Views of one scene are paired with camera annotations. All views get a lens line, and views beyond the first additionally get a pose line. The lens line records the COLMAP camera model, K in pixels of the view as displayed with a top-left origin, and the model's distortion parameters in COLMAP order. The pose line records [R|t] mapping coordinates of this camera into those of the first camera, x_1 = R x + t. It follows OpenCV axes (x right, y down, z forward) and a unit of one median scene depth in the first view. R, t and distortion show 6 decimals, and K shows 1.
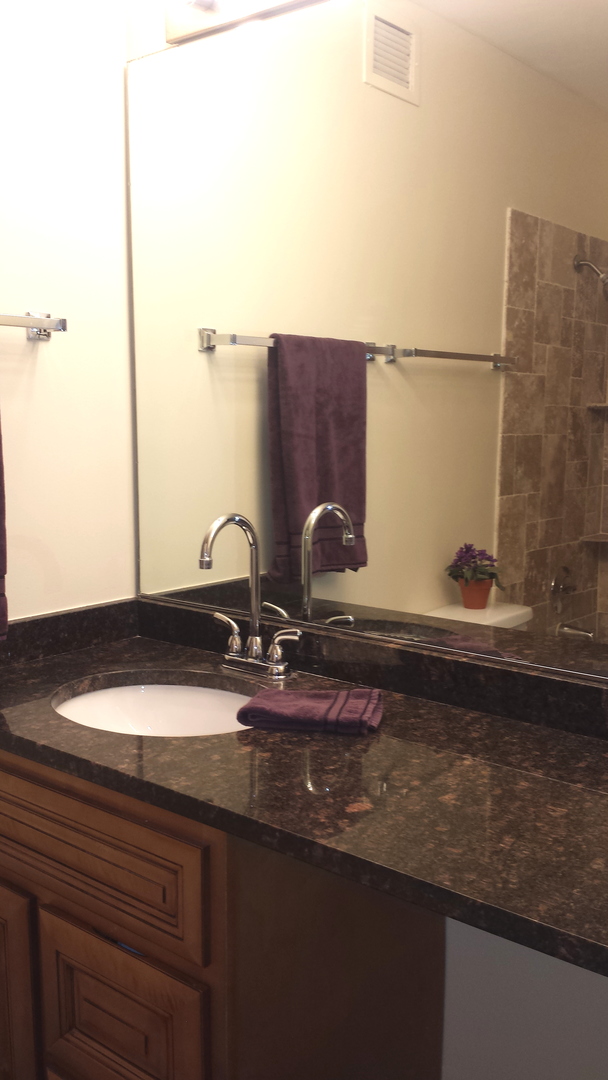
lens RADIAL K [[1001.2, 0, 303.4], [0, 1001.2, 555.6], [0, 0, 1]] dist [0.191179, -0.468114]
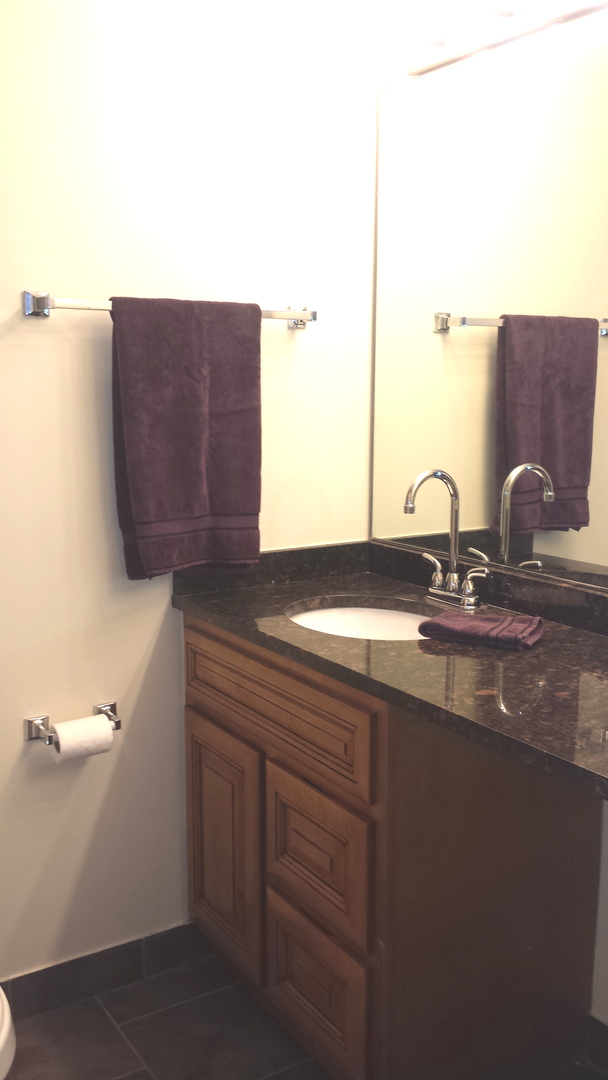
lens RADIAL K [[1001.2, 0, 303.4], [0, 1001.2, 555.6], [0, 0, 1]] dist [0.191179, -0.468114]
pose [[0.952658, 0.049935, -0.299914, 0.143131], [-0.042551, 0.998610, 0.031104, 0.030379], [0.301050, -0.016869, 0.953459, -0.200461]]
